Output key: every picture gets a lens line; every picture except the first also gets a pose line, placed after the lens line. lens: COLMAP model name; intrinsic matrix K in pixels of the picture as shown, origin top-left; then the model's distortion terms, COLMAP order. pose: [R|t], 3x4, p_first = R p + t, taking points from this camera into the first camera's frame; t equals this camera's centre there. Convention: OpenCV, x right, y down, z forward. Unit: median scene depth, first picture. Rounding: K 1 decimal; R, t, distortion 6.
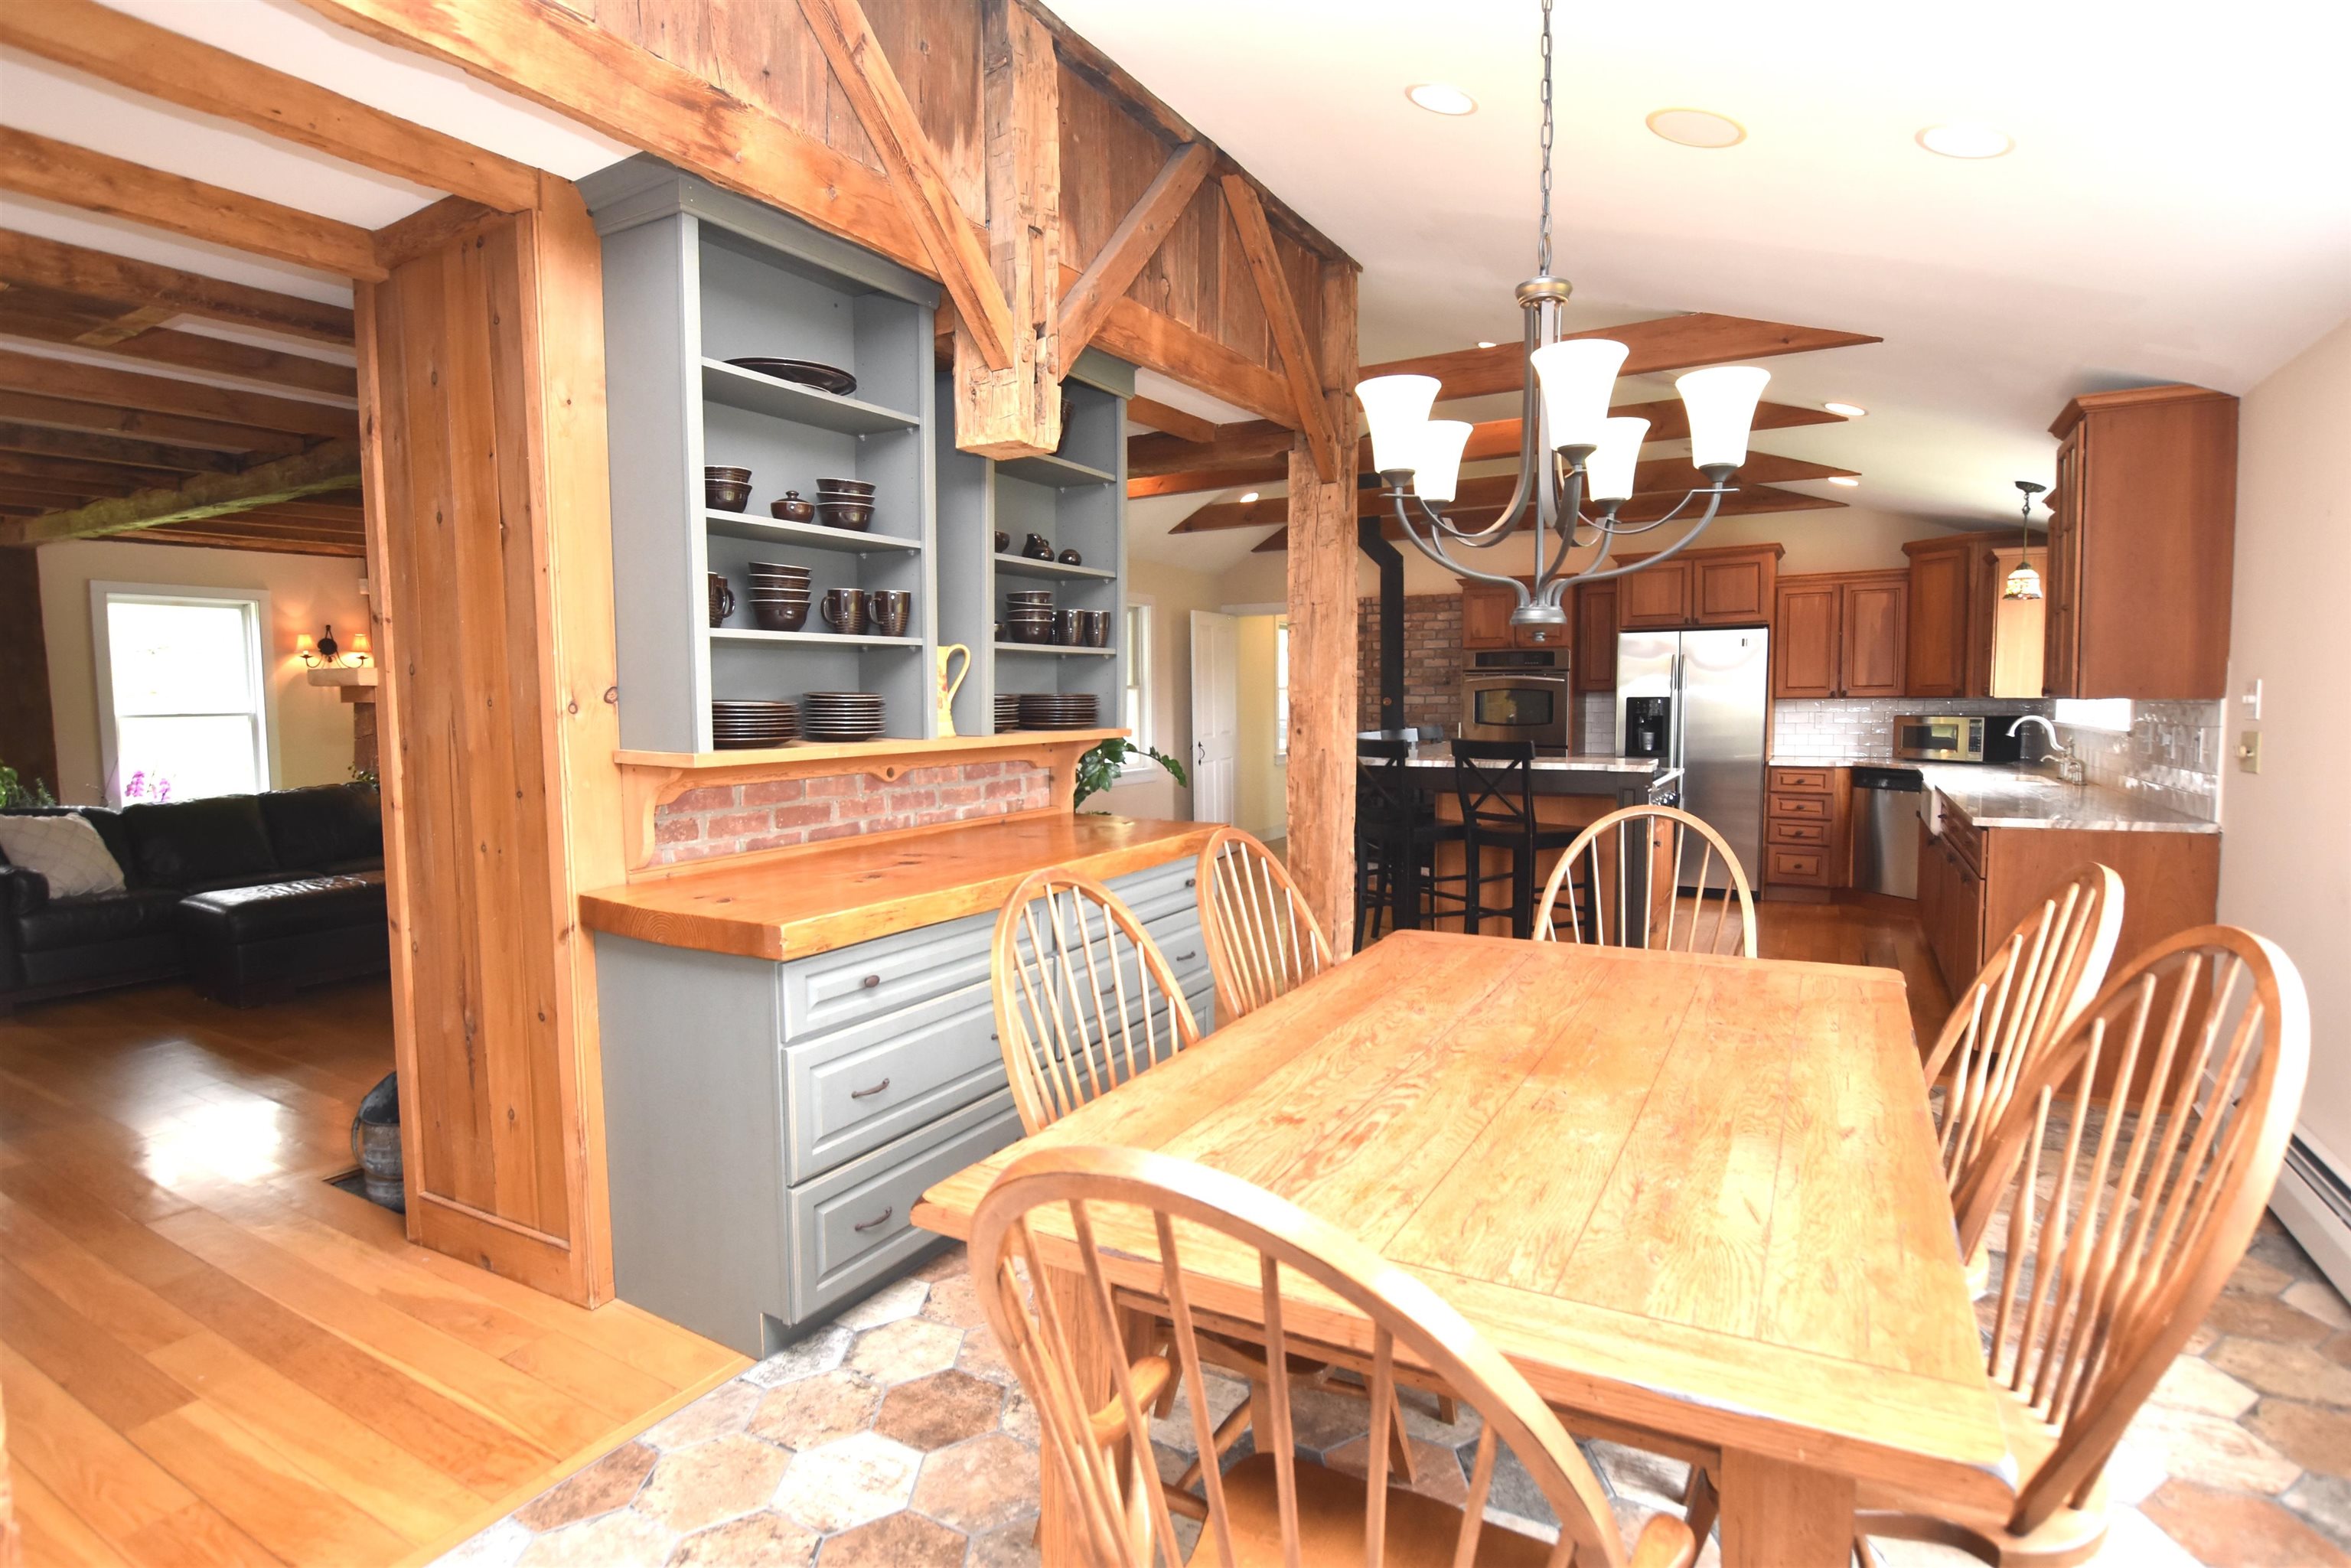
lens RADIAL K [[1163.3, 0, 1167.1], [0, 1163.3, 774.9], [0, 0, 1]] dist [-0.014056, 0.001794]
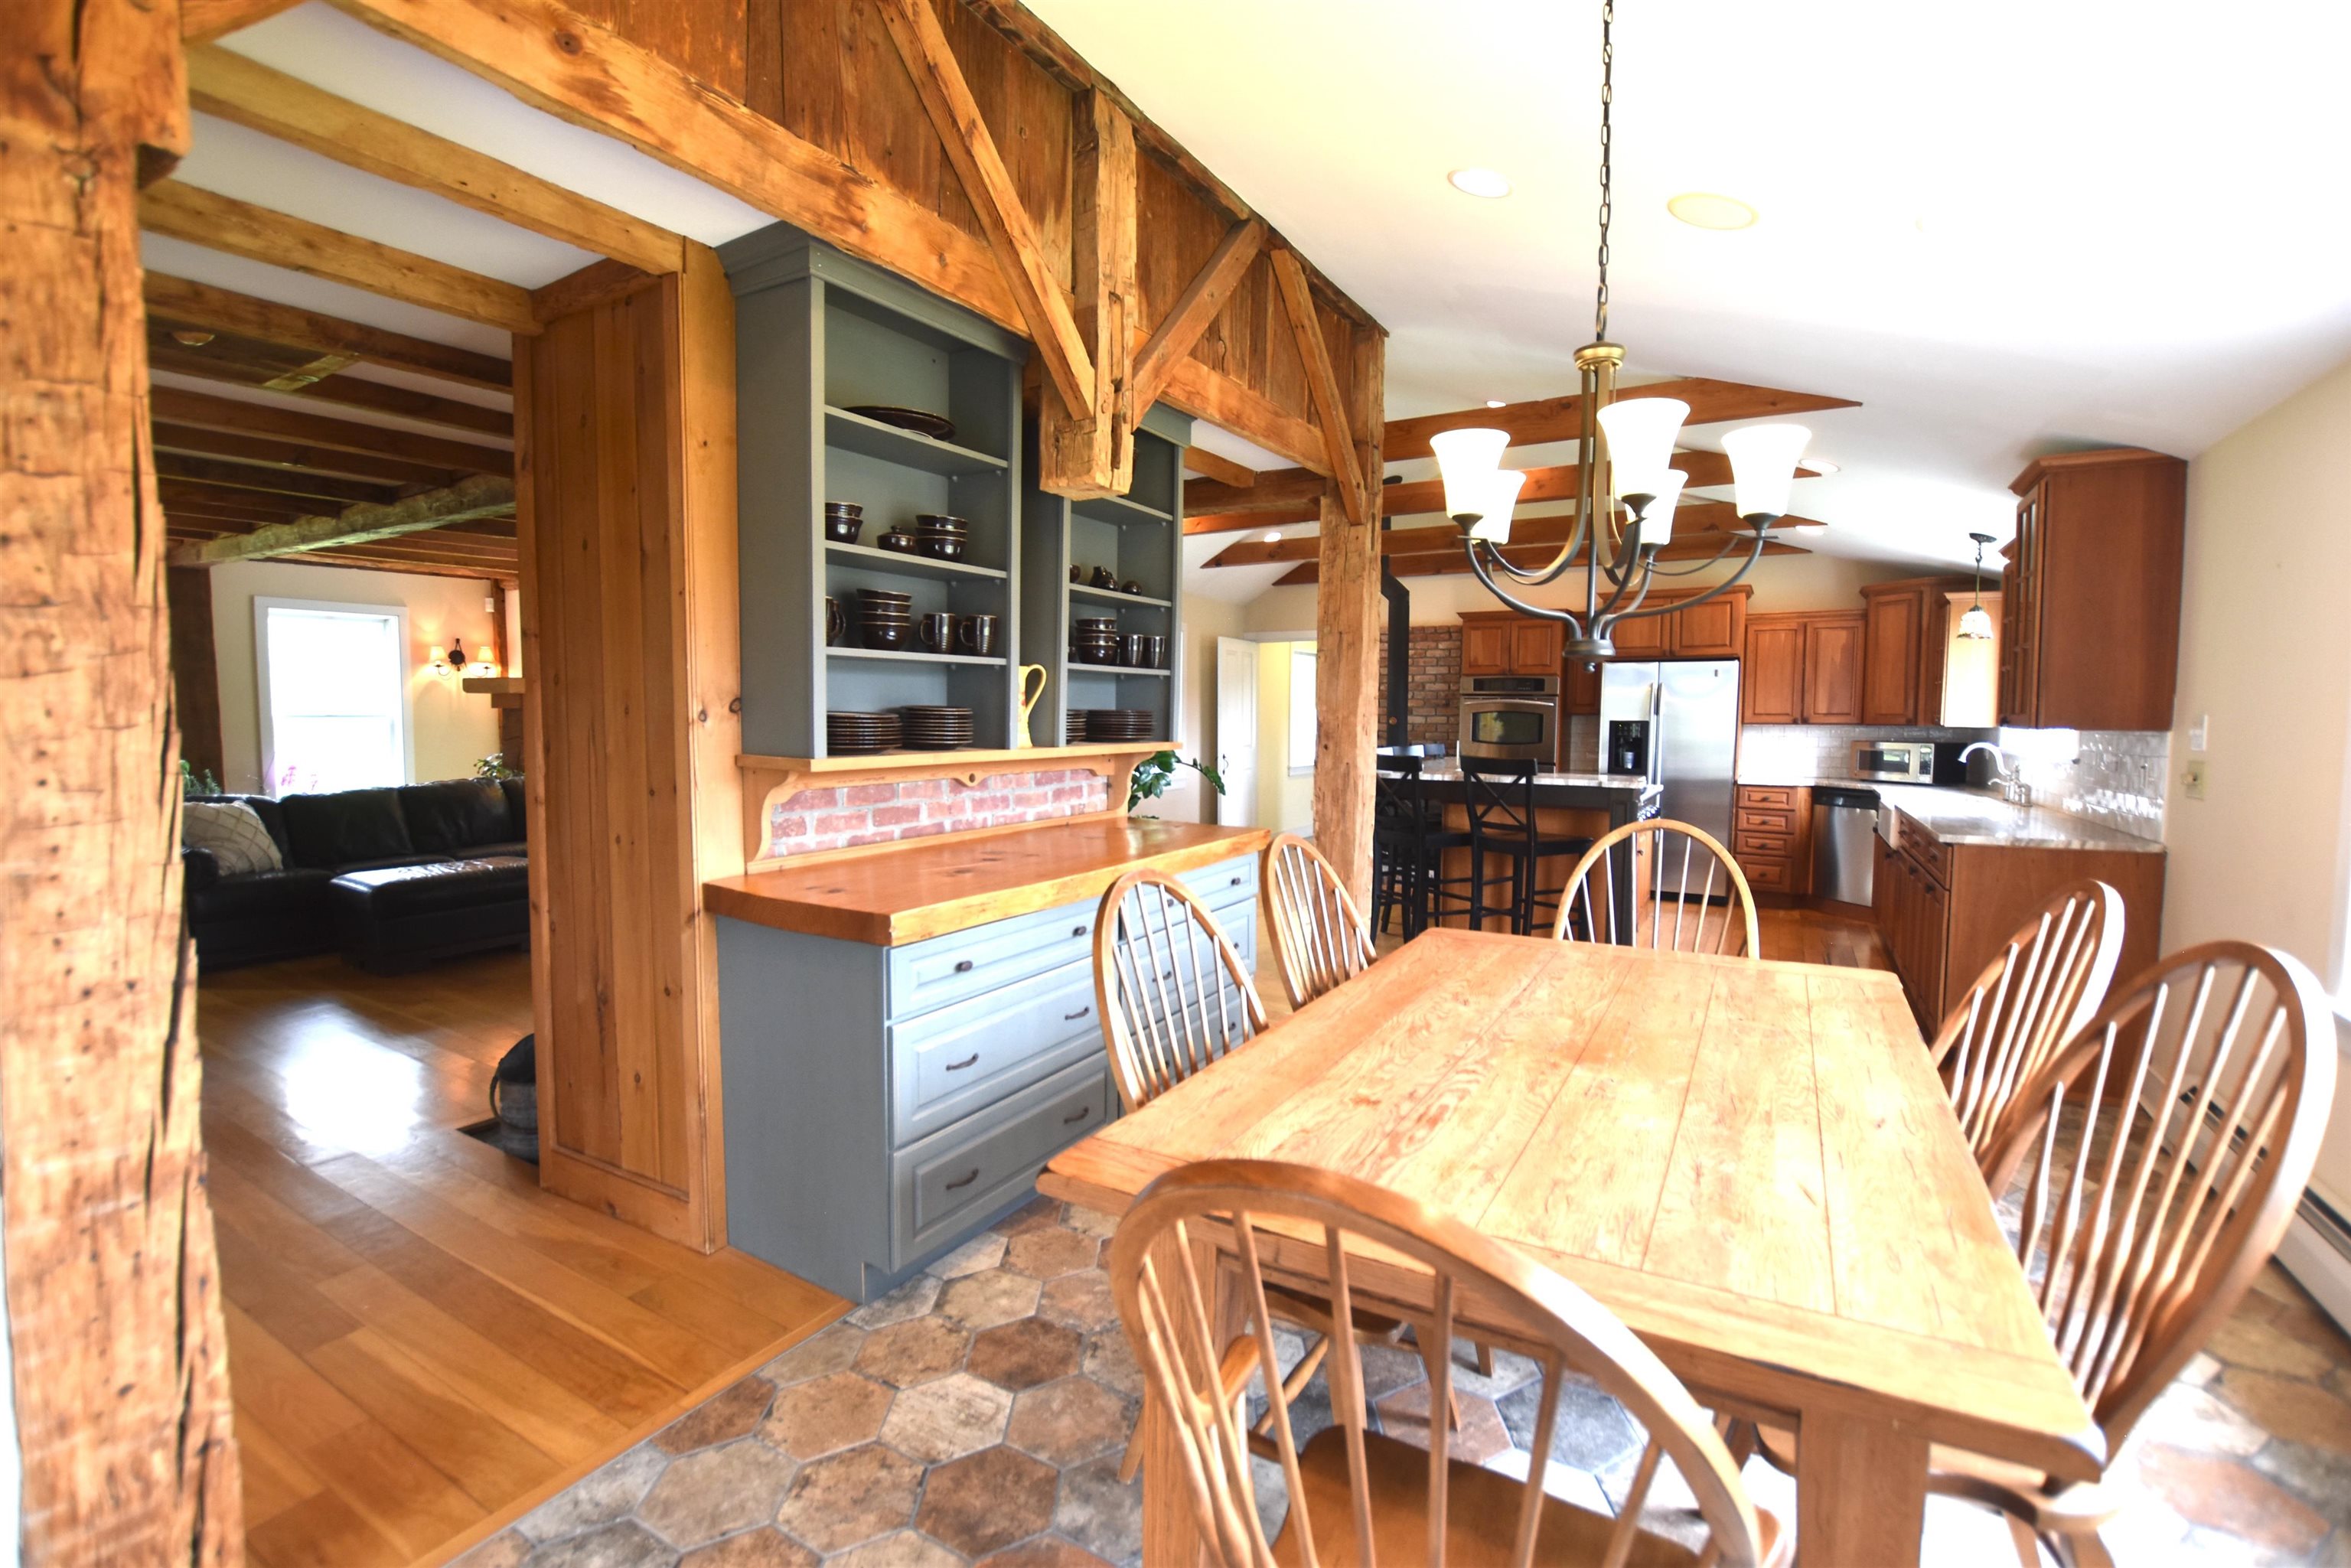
lens RADIAL K [[1036.3, 0, 1176.1], [0, 1036.3, 776.1], [0, 0, 1]] dist [-0.018738, 0.002081]
pose [[0.999779, 0.016672, -0.012839, -0.036145], [-0.016755, 0.999839, -0.006355, -0.001102], [0.012731, 0.006568, 0.999897, 0.008059]]
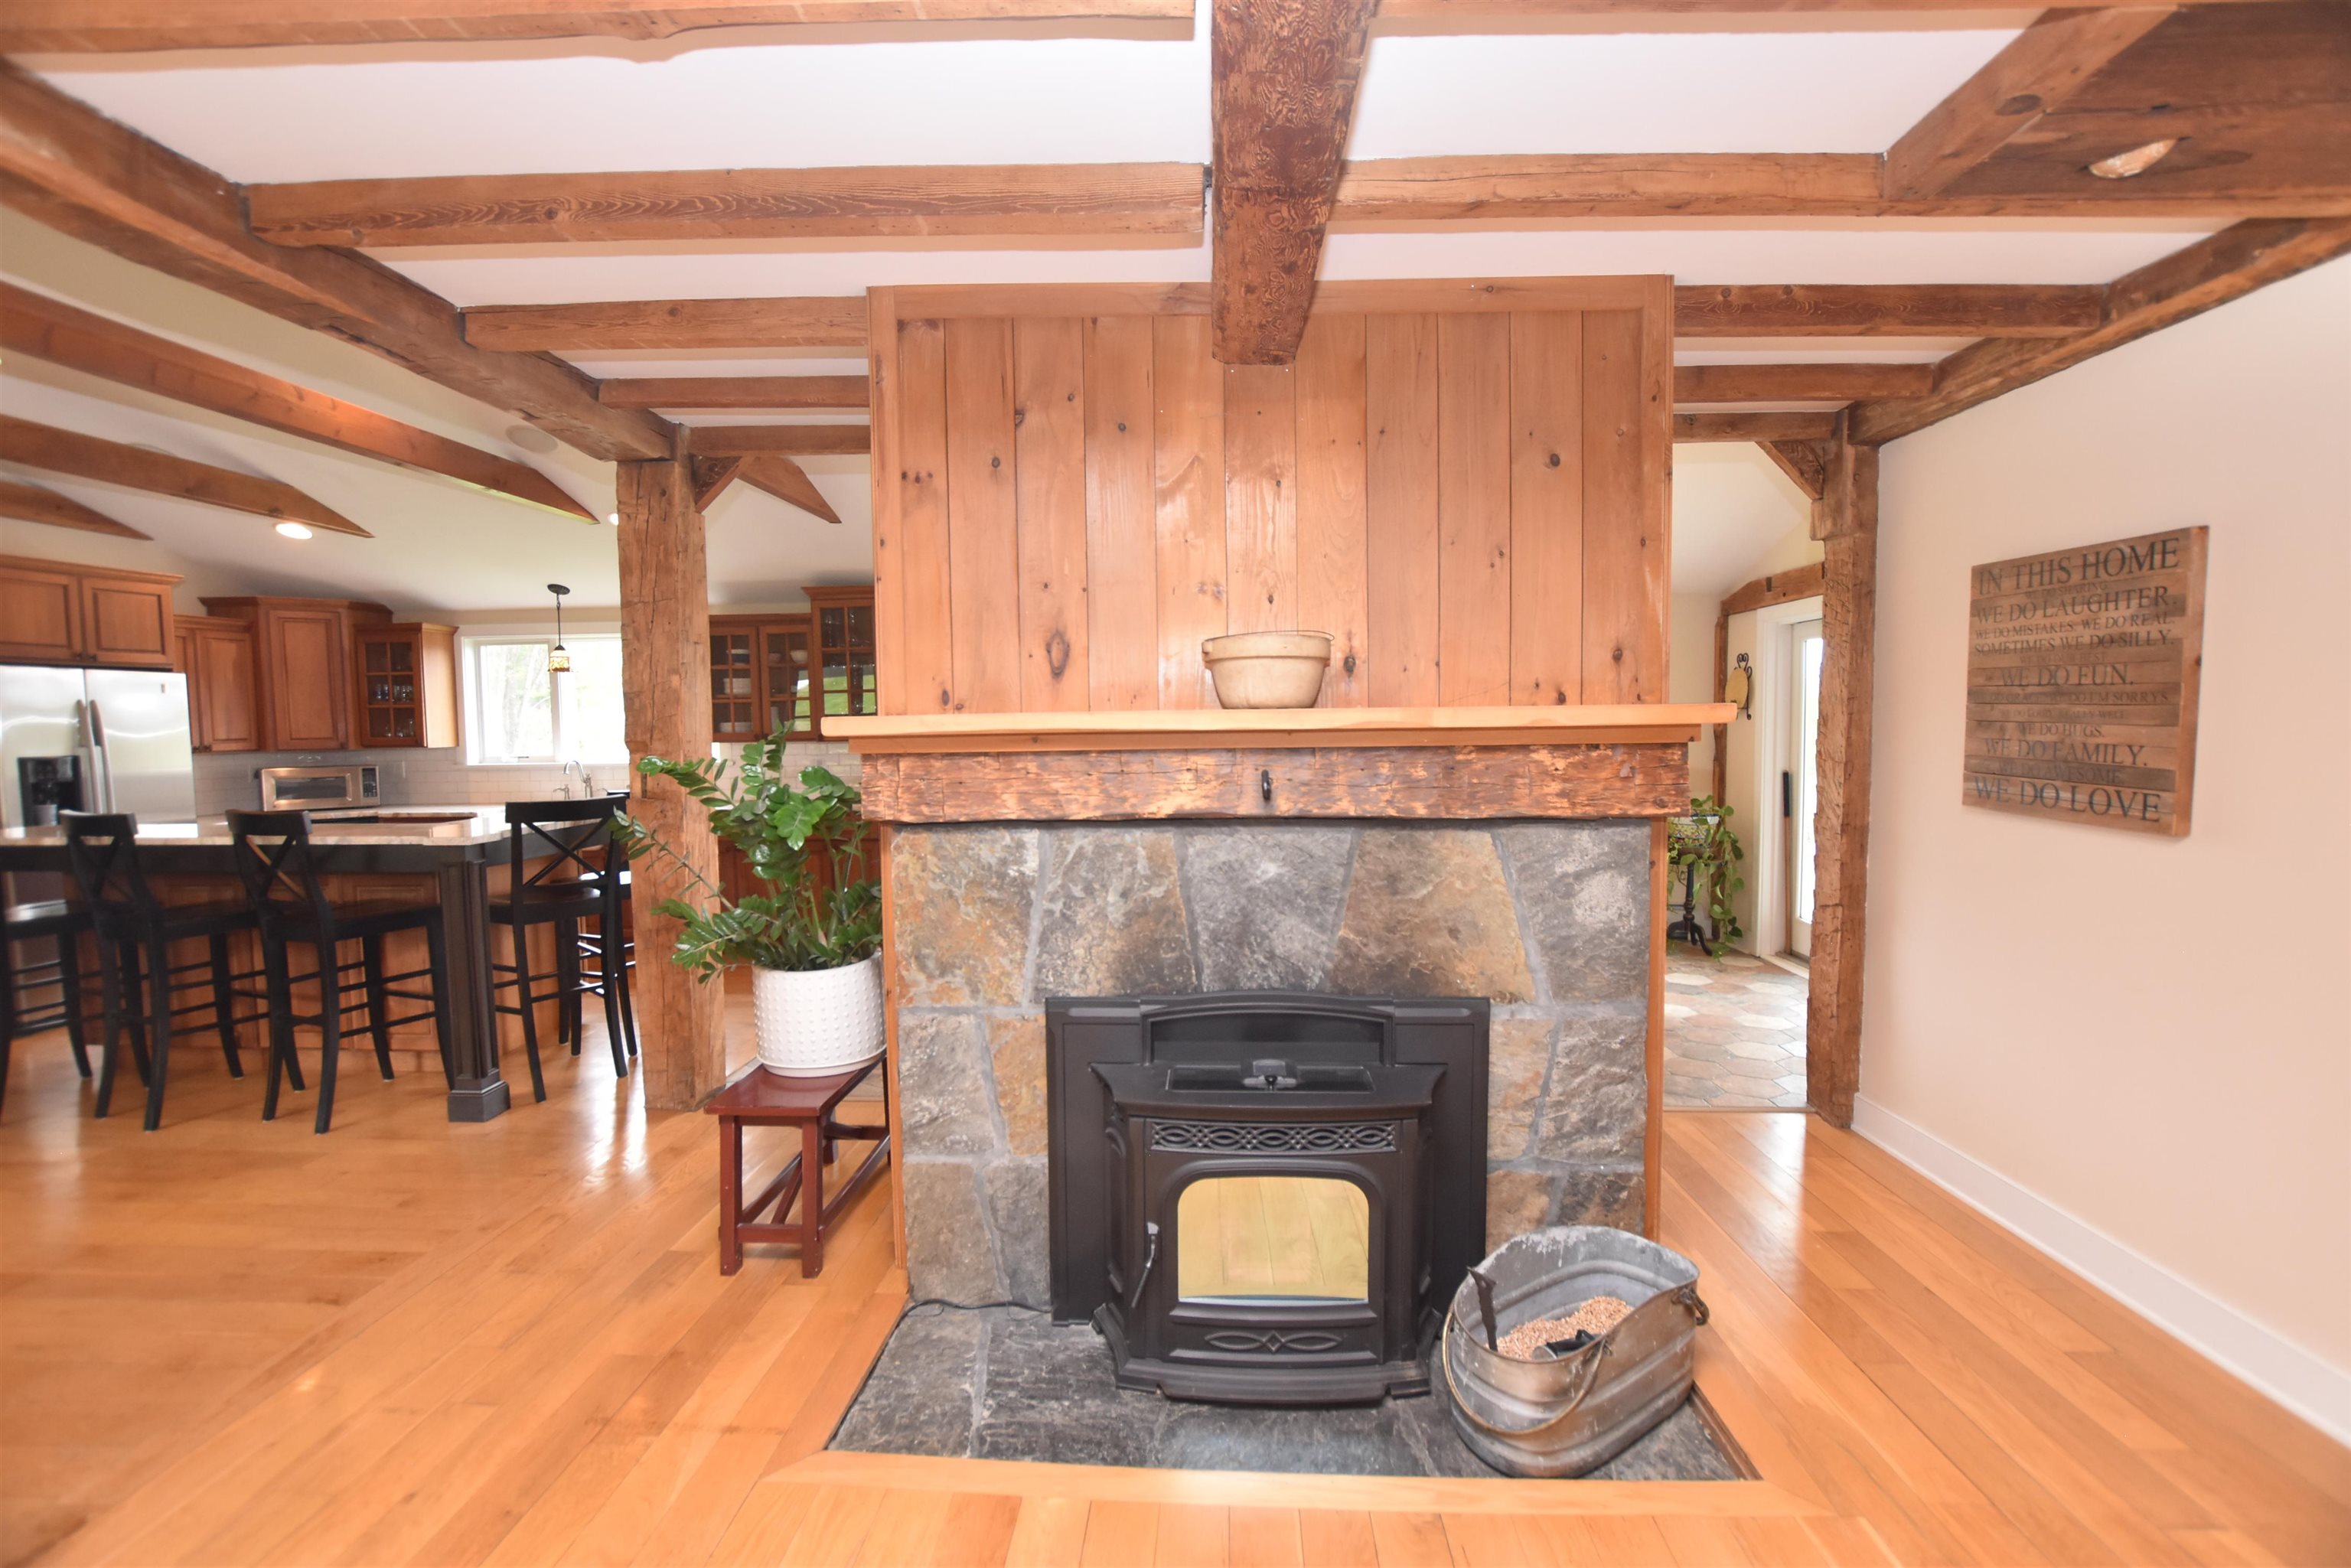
lens RADIAL K [[1036.3, 0, 1179.5], [0, 1036.3, 789.2], [0, 0, 1]] dist [-0.018738, 0.002081]
pose [[-0.473719, -0.036721, 0.879910, -2.193365], [0.078970, 0.993334, 0.083969, -0.201783], [-0.877128, 0.109264, -0.467662, 3.136486]]
